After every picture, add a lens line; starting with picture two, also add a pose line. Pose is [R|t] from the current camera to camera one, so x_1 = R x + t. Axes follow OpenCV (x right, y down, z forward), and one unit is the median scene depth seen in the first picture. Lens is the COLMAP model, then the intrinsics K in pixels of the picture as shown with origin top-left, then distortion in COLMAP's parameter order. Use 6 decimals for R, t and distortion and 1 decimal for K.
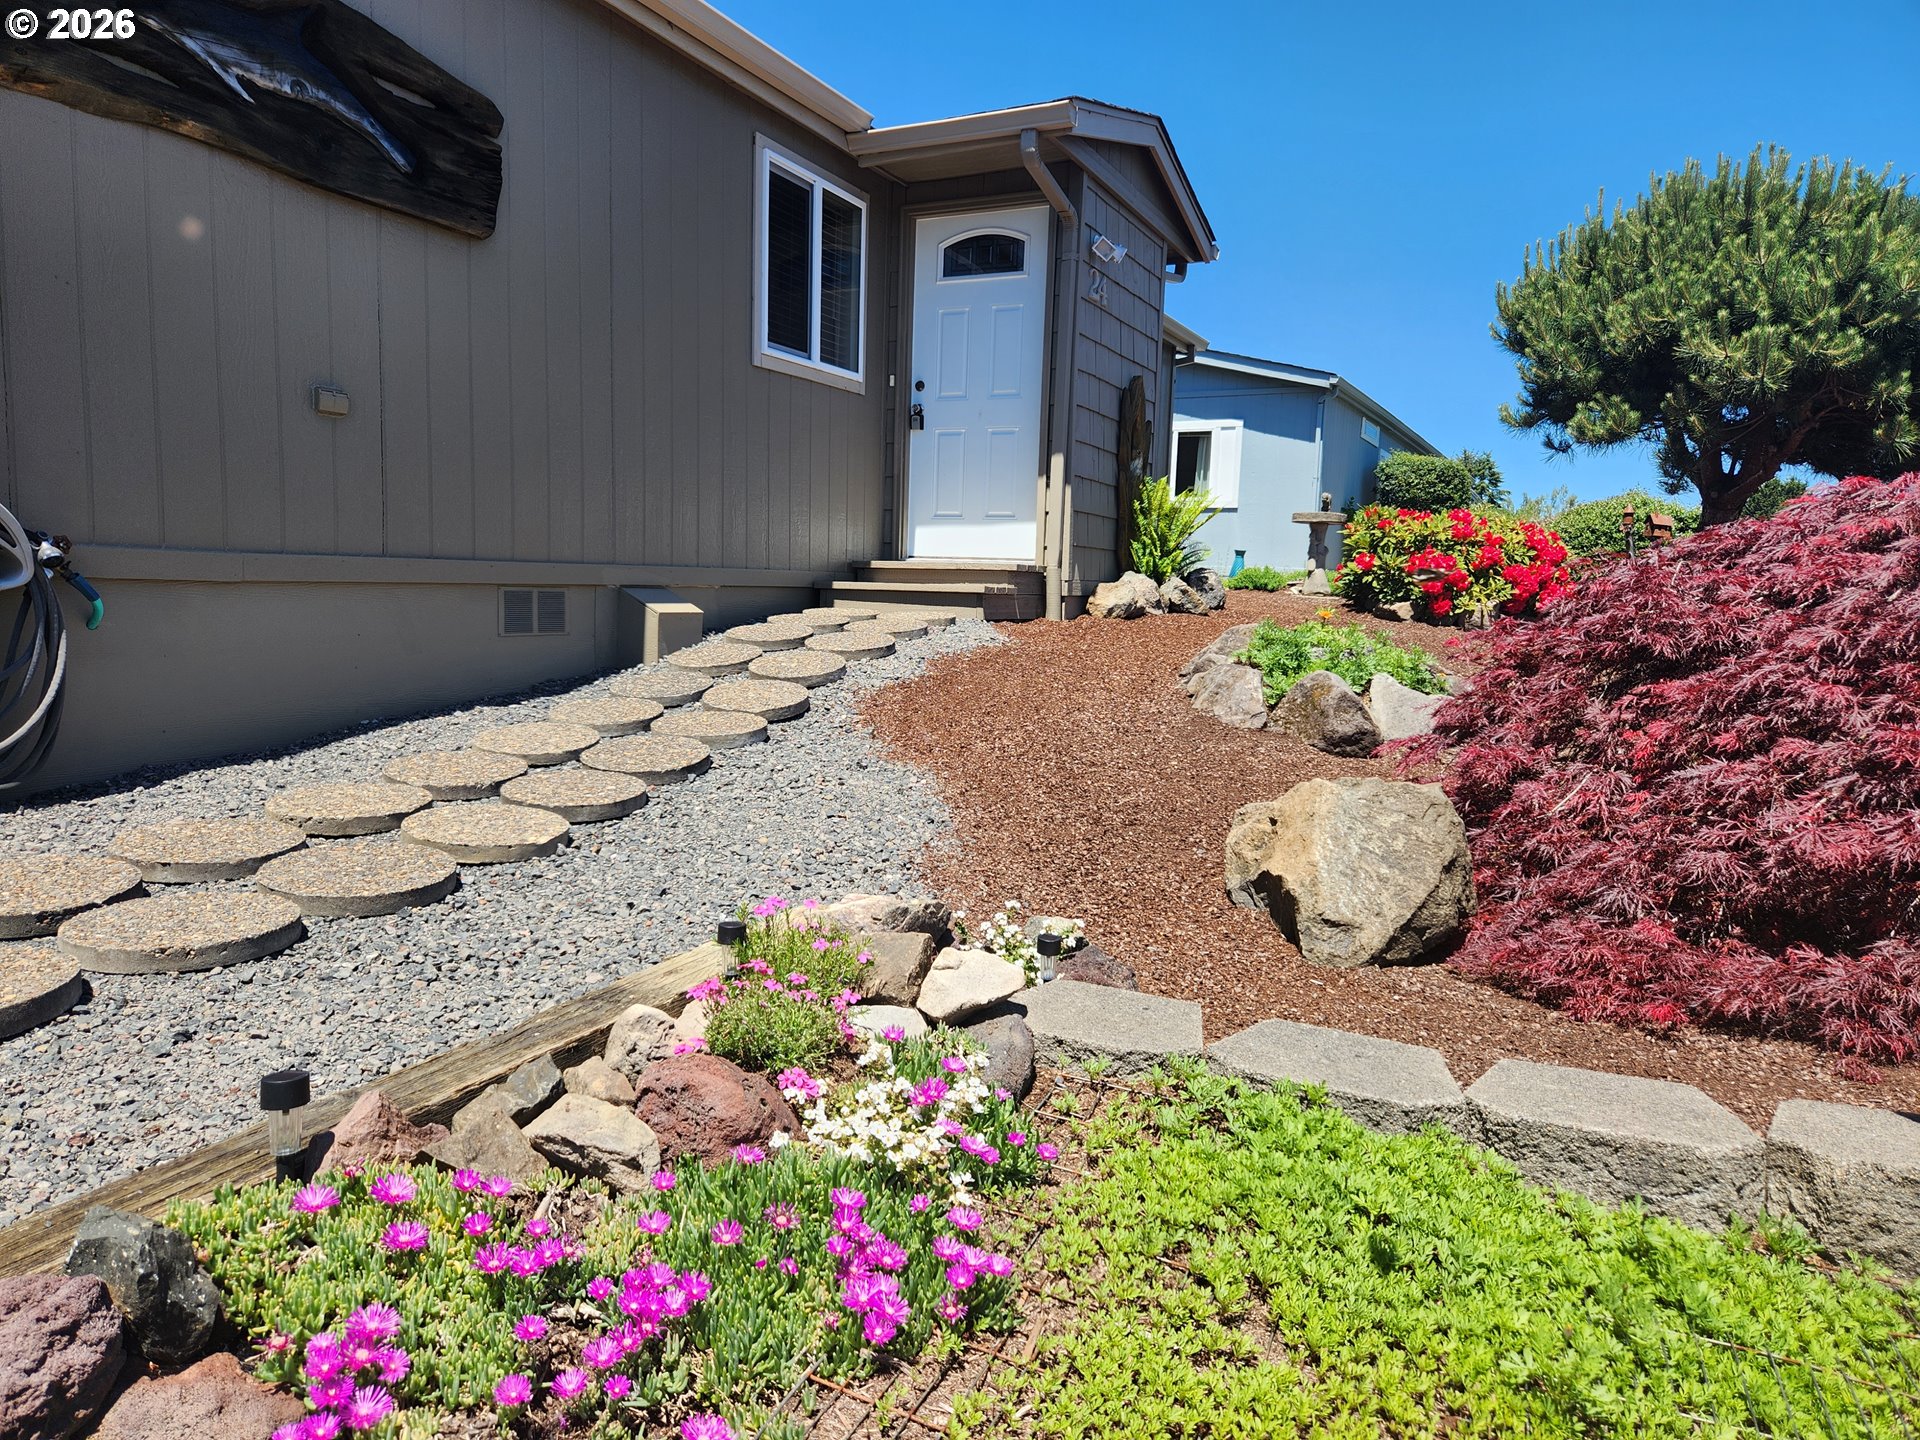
lens RADIAL K [[1294.6, 0, 960.0], [0, 1294.6, 720.0], [0, 0, 1]] dist [0.066523, -0.047117]
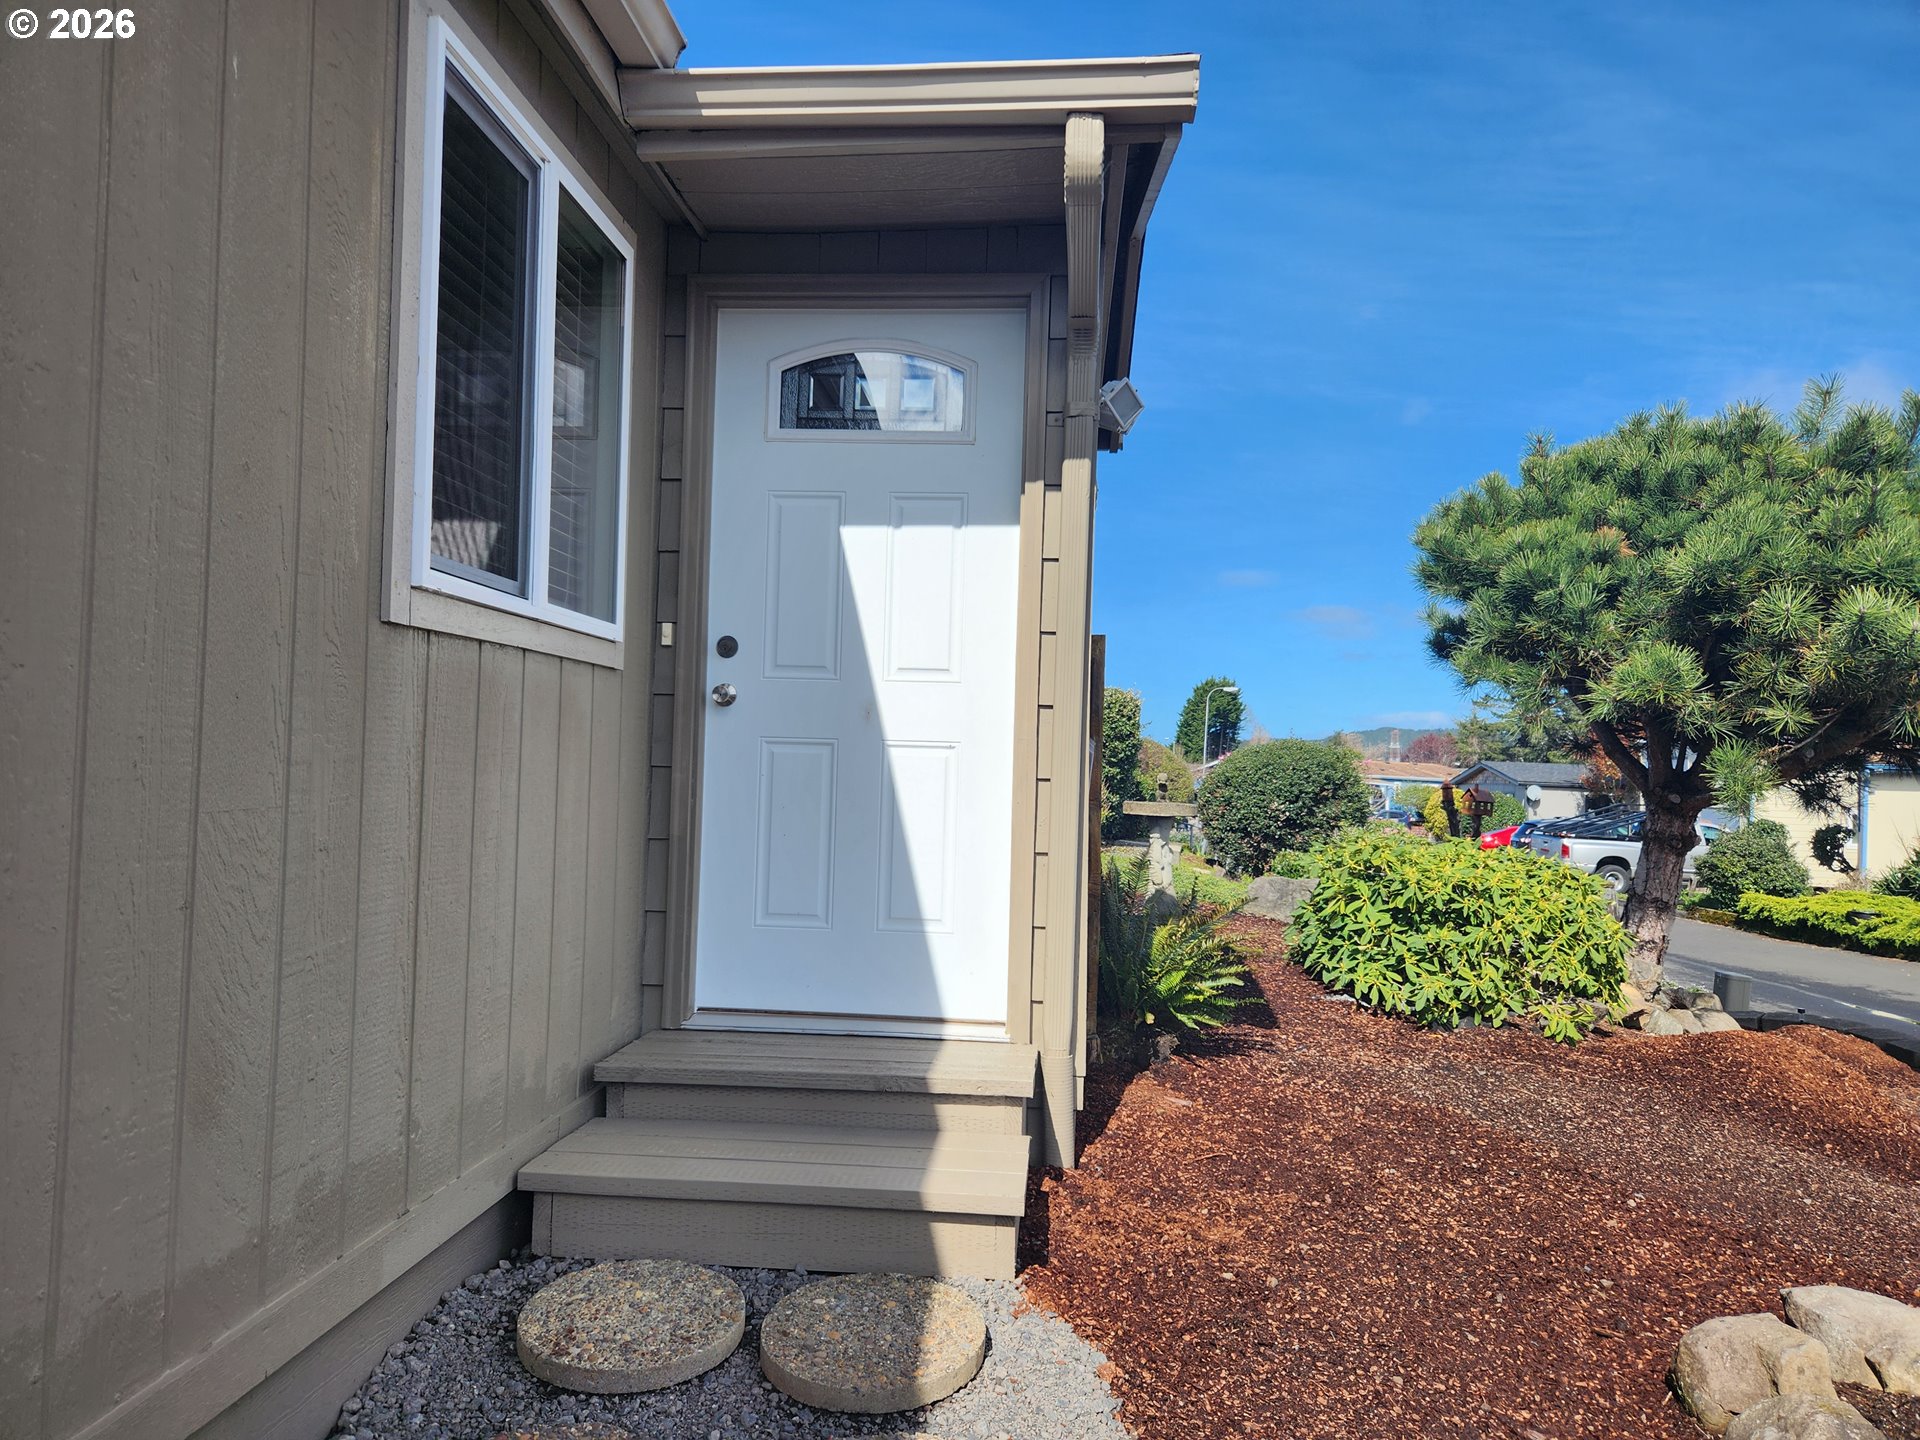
lens RADIAL K [[1294.6, 0, 960.0], [0, 1294.6, 720.0], [0, 0, 1]] dist [0.066523, -0.047117]
pose [[0.932980, 0.004675, 0.359897, -0.128736], [0.043887, 0.990977, -0.126643, -0.179241], [-0.357242, 0.133950, 0.924357, 0.579519]]
